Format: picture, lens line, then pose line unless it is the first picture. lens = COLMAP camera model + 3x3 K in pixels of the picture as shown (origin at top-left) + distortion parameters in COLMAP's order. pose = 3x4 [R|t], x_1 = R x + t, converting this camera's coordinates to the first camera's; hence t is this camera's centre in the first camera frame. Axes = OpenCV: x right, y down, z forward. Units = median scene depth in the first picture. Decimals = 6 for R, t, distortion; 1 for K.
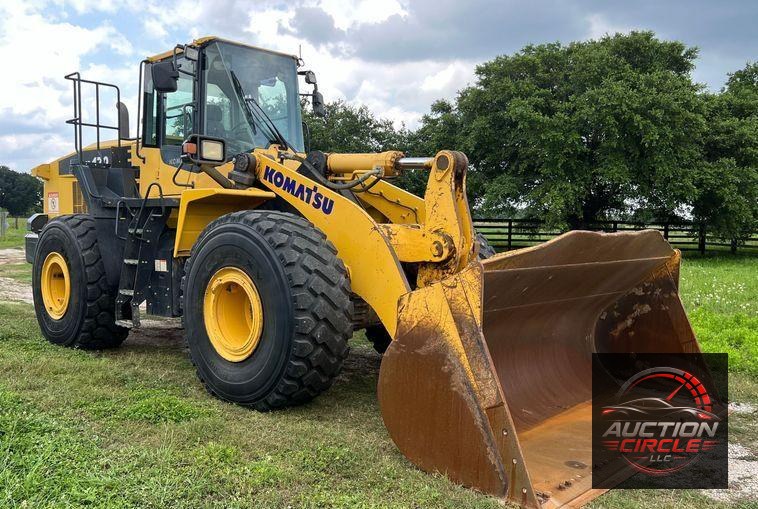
lens RADIAL K [[633.8, 0, 379.0], [0, 633.8, 254.5], [0, 0, 1]] dist [0.005970, -0.002714]
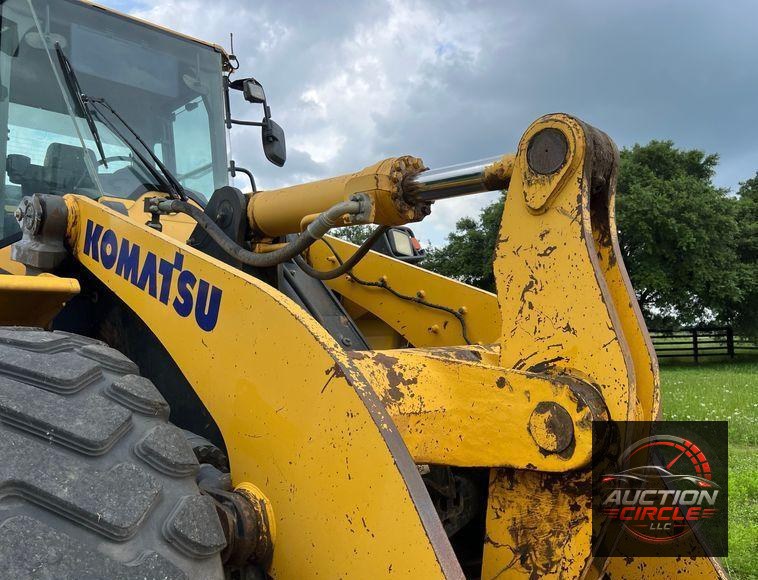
lens RADIAL K [[582.7, 0, 379.0], [0, 582.7, 290.0], [0, 0, 1]] dist [-0.001951, -0.004872]
pose [[0.997348, -0.050056, -0.052827, 0.025519], [0.042200, 0.989172, -0.140560, -0.035302], [0.059291, 0.137958, 0.988662, 0.653598]]
